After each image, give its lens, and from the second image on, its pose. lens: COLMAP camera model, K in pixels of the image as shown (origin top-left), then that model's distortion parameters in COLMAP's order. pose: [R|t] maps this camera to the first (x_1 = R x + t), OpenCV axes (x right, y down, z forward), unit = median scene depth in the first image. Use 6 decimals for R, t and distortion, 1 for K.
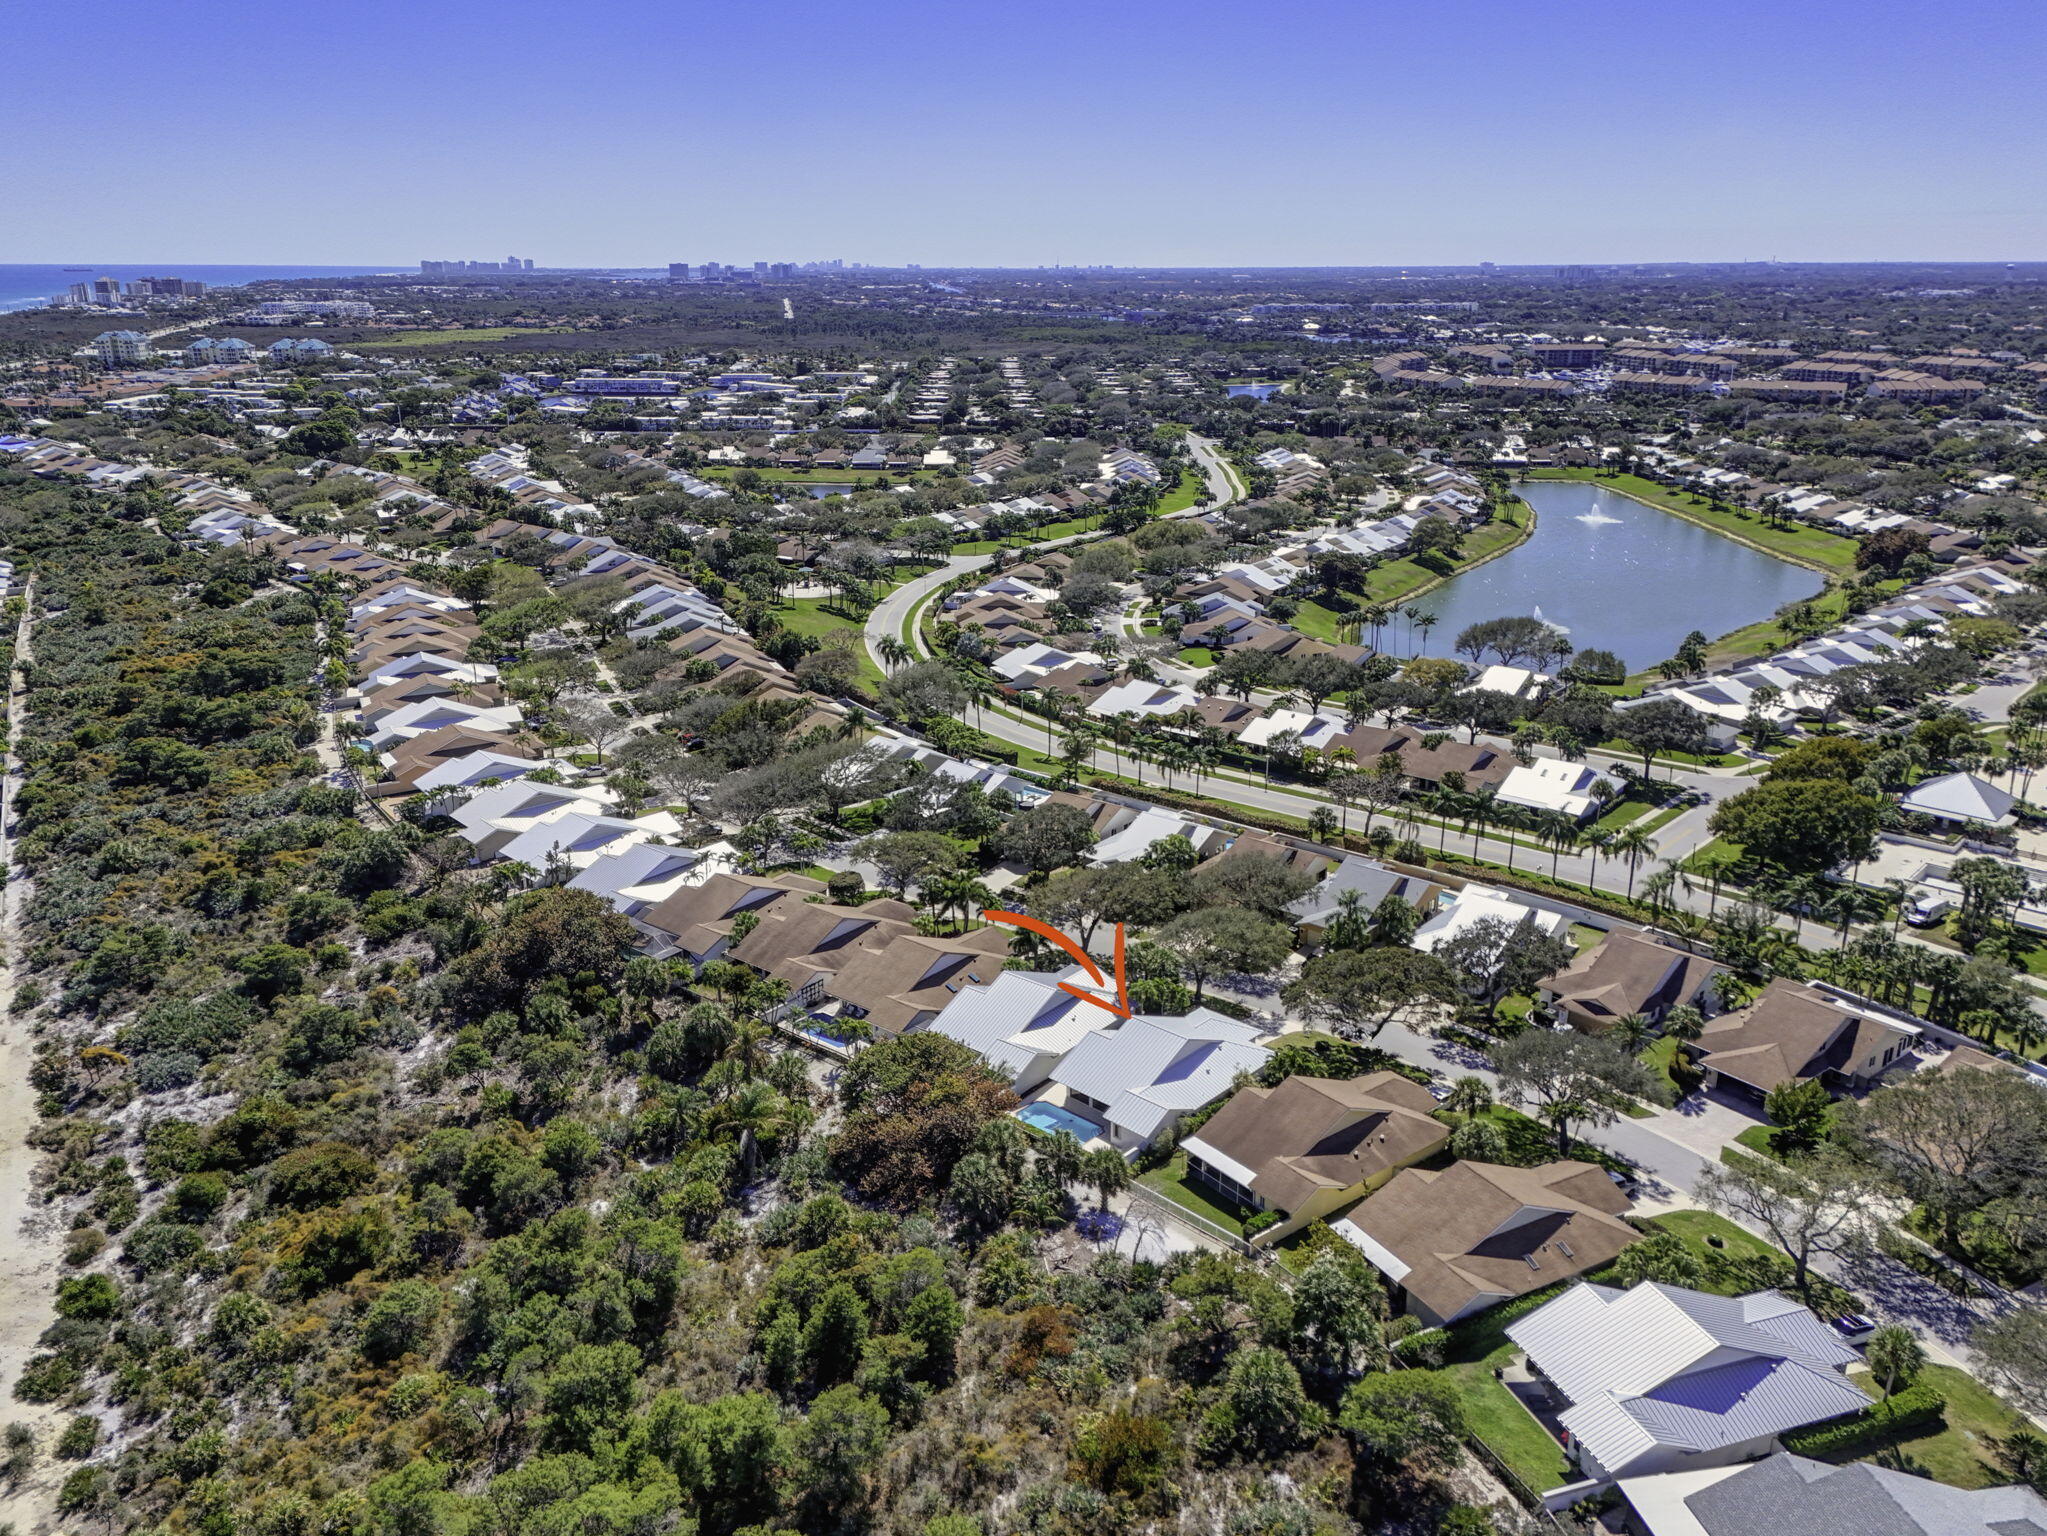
lens RADIAL K [[1500.4, 0, 1023.5], [0, 1500.4, 768.0], [0, 0, 1]] dist [0.073811, -0.063908]
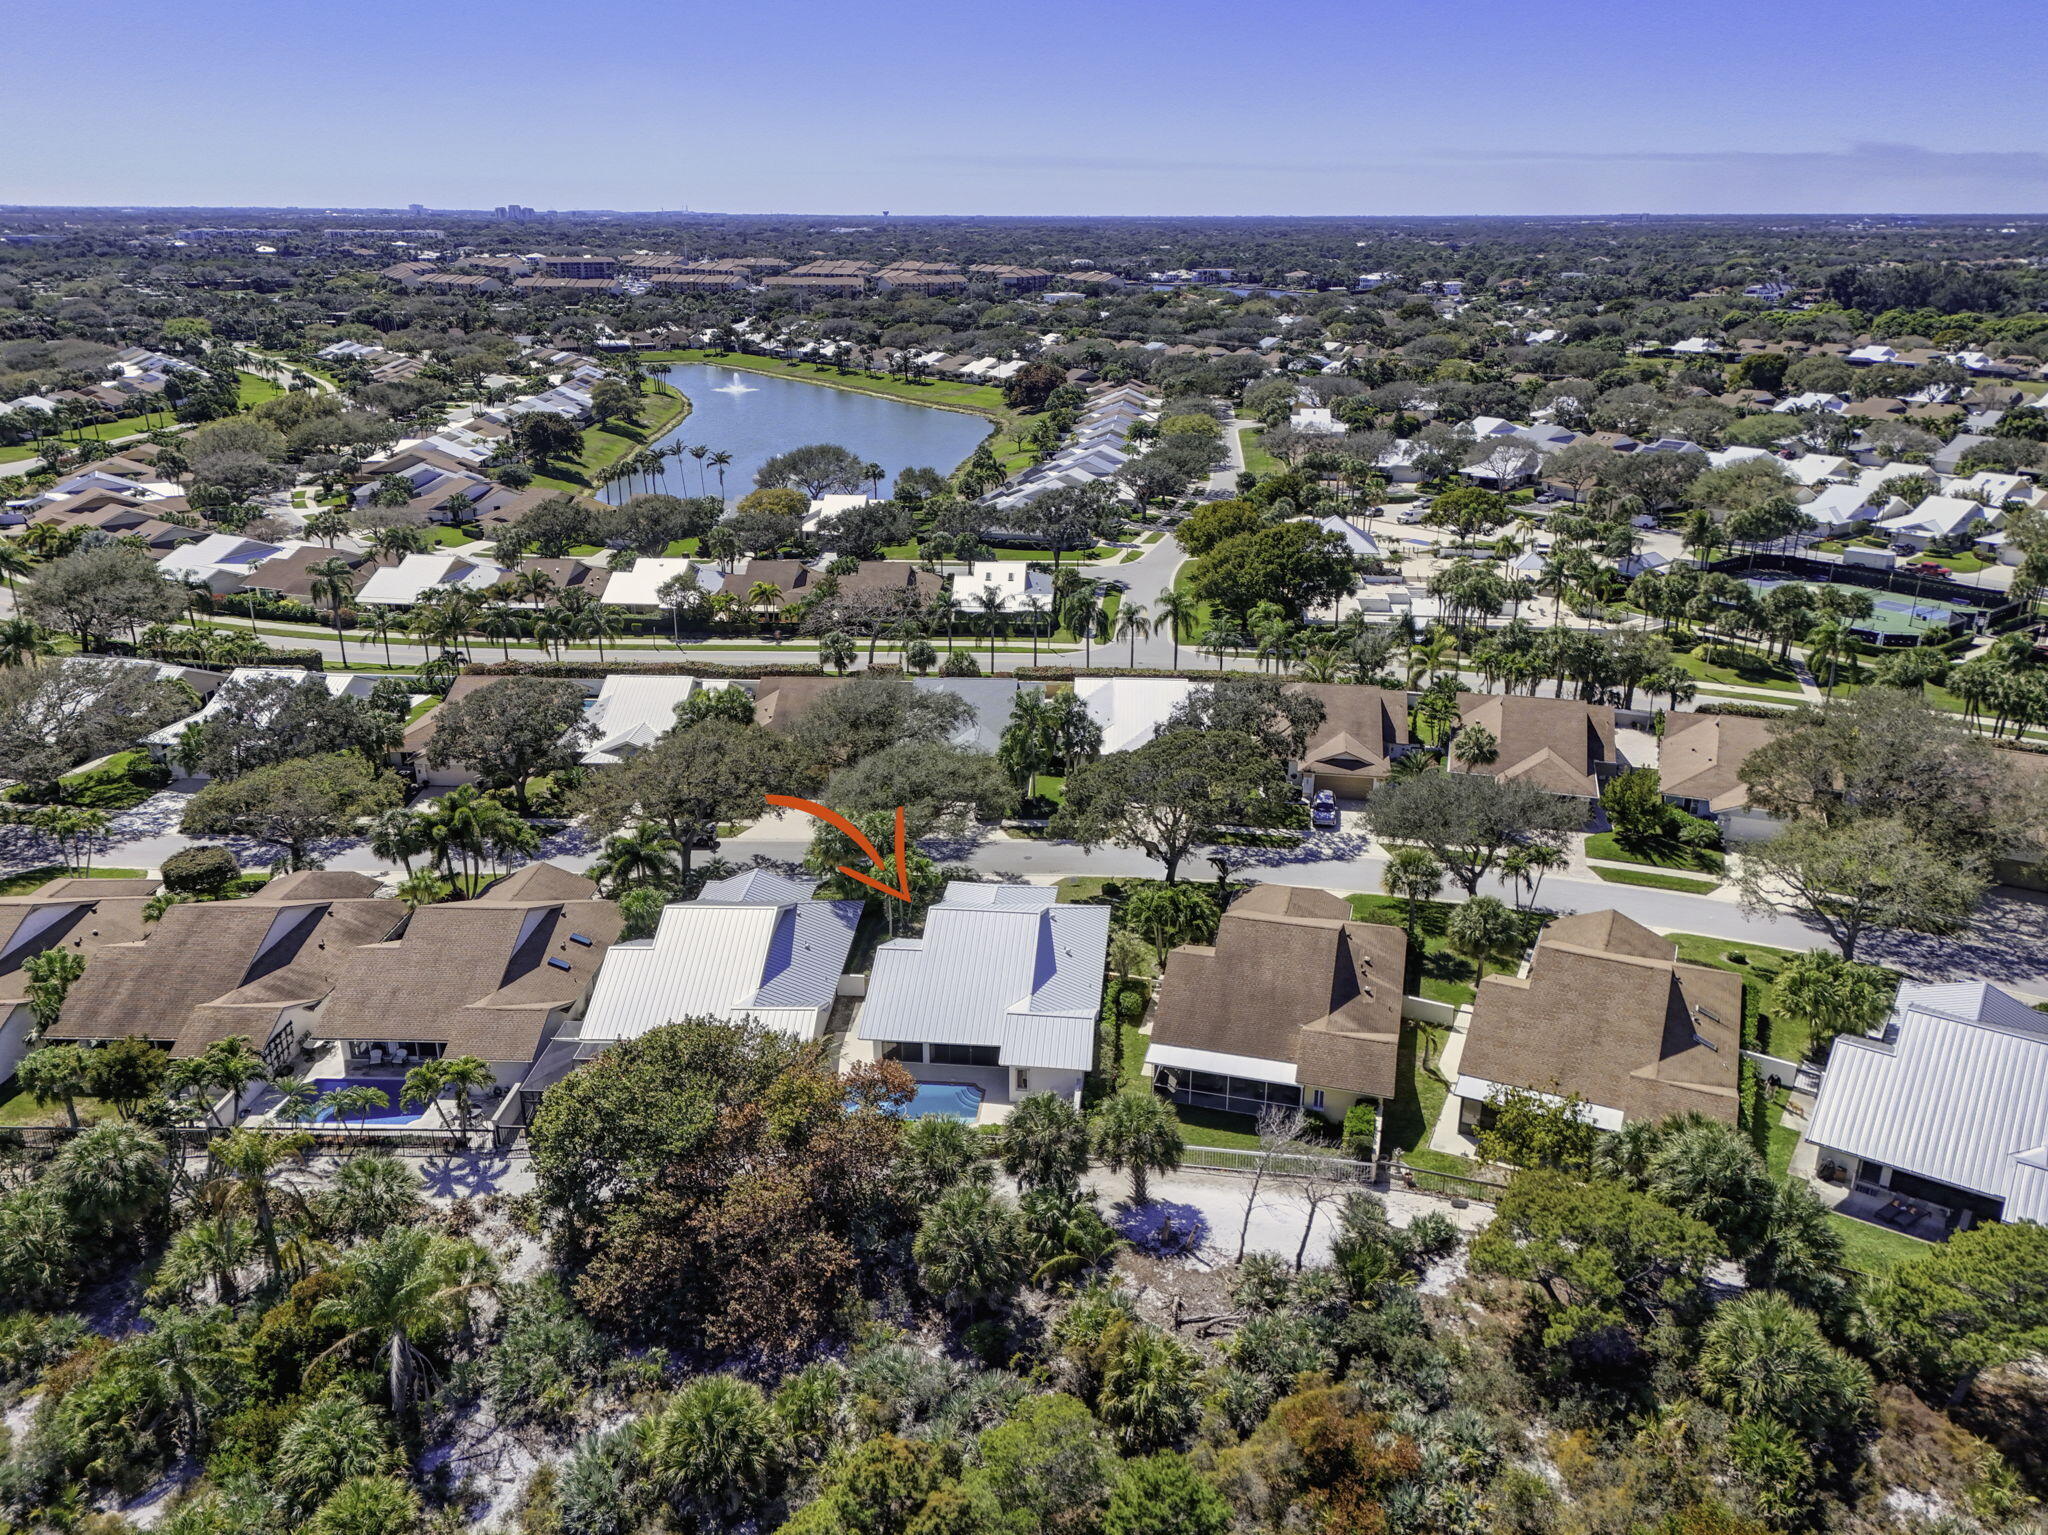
lens RADIAL K [[1501.1, 0, 1024.0], [0, 1501.1, 767.5], [0, 0, 1]] dist [0.073811, -0.063908]
pose [[0.801969, -0.203278, 0.561715, -0.068214], [0.184645, 0.978627, 0.090533, 0.017077], [-0.568112, 0.031113, 0.822363, 0.134546]]
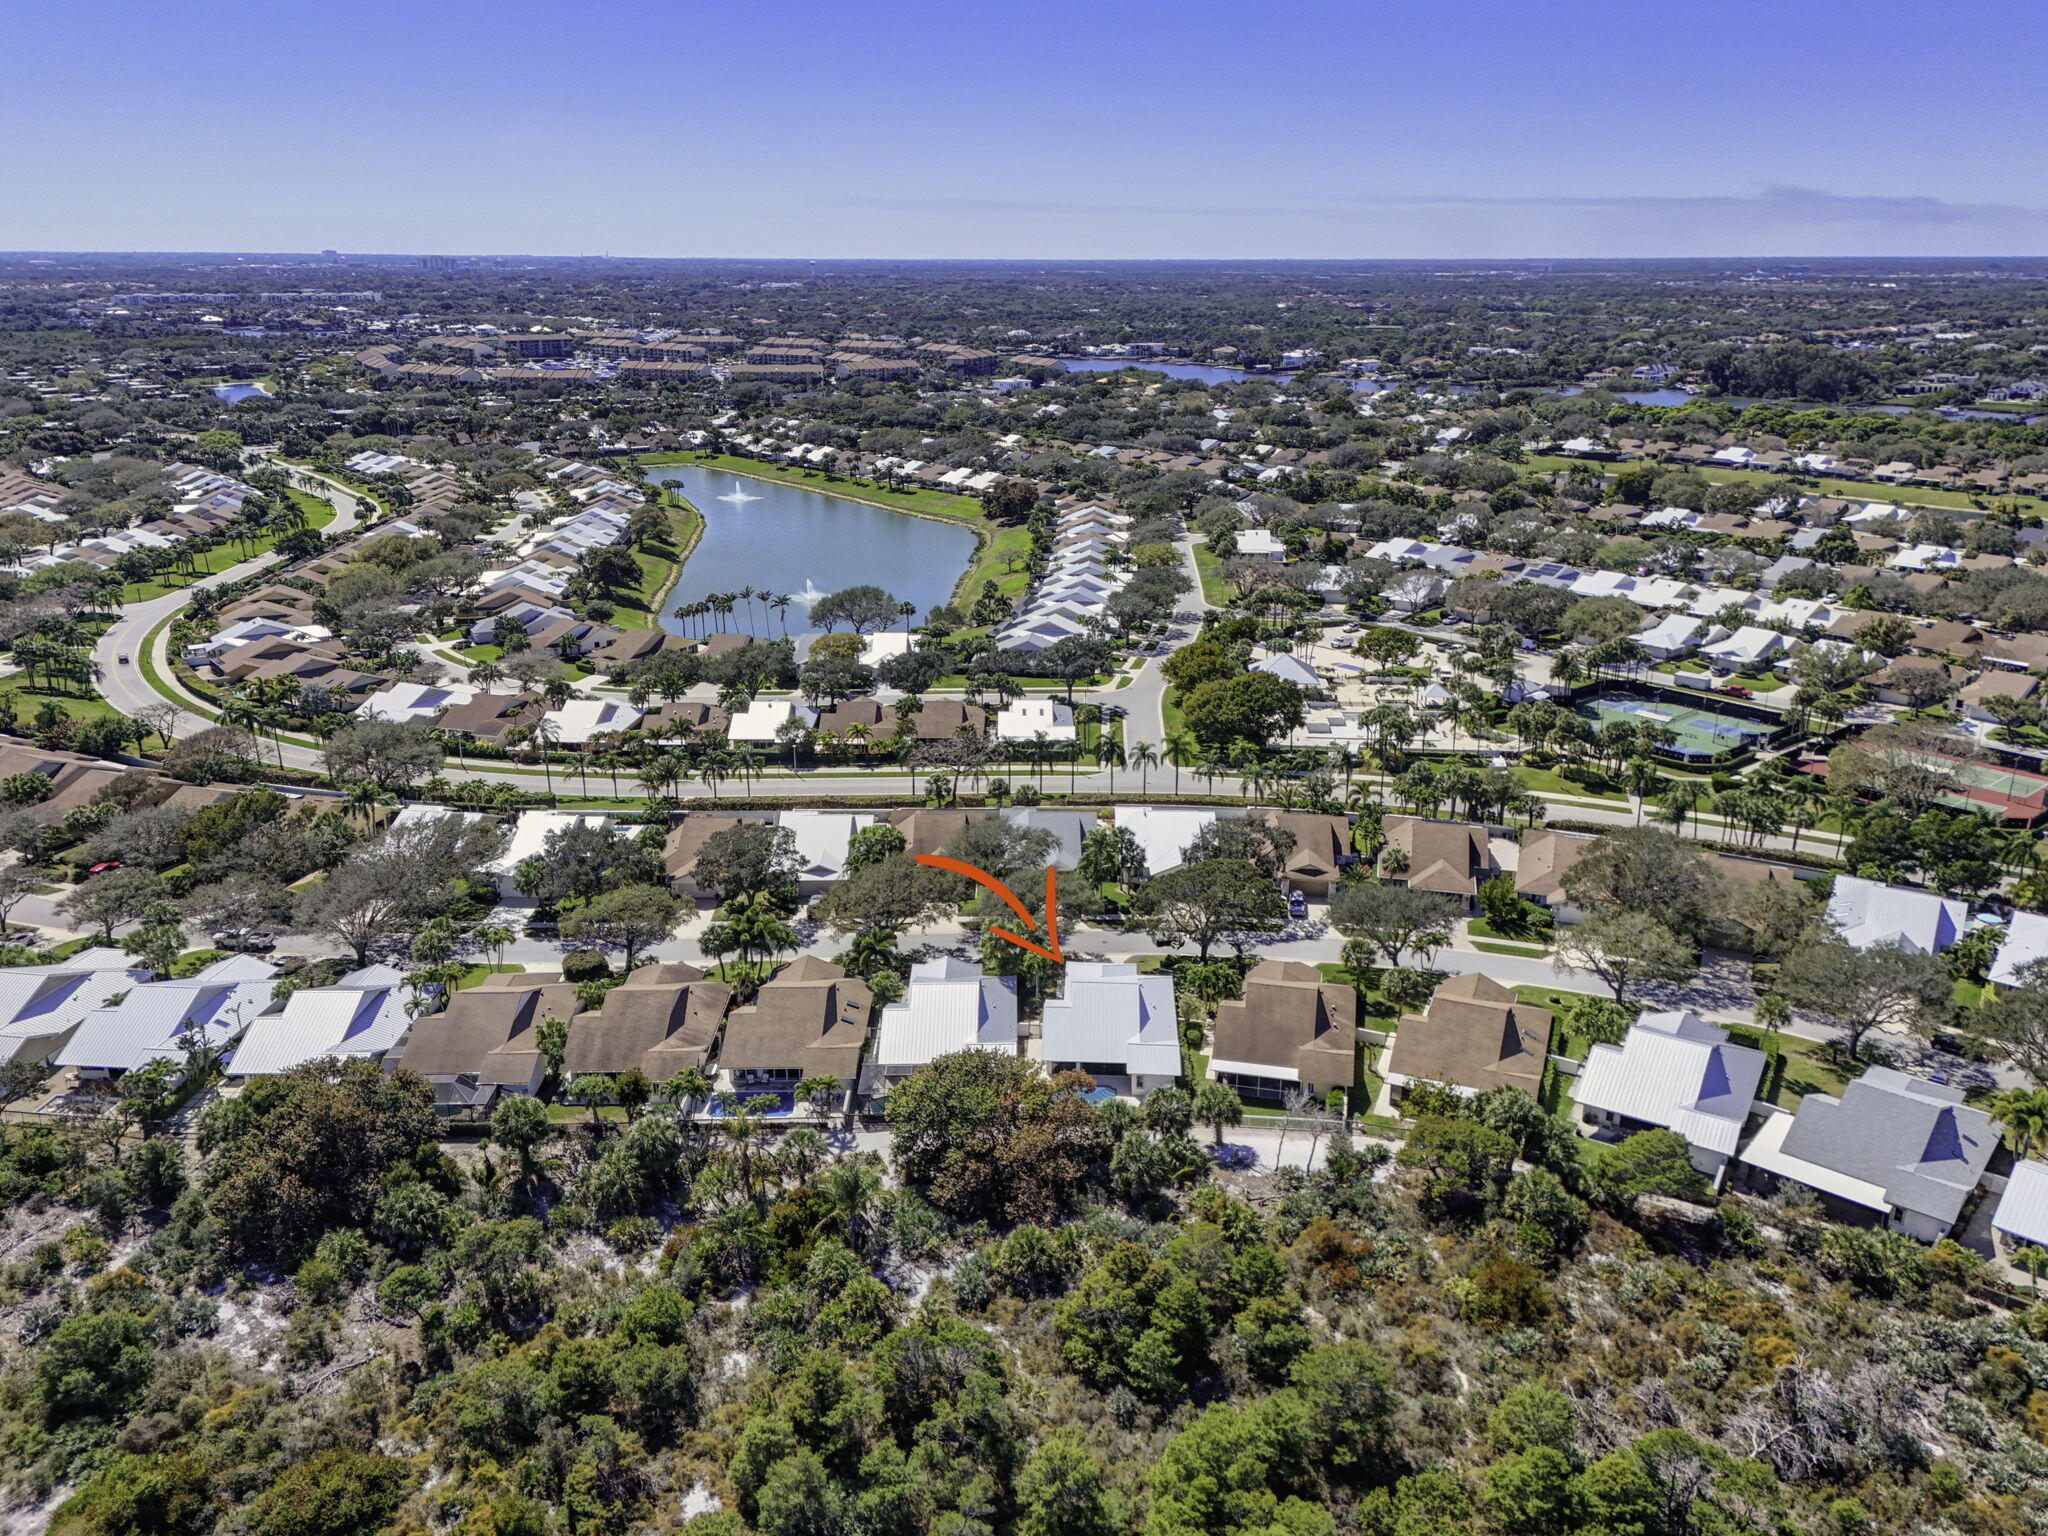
lens RADIAL K [[1501.1, 0, 1024.0], [0, 1501.1, 768.0], [0, 0, 1]] dist [0.073811, -0.063908]
pose [[0.772393, -0.201729, 0.602258, -0.158655], [0.198511, 0.977392, 0.072792, -0.017519], [-0.603326, 0.063331, 0.794976, 0.054693]]
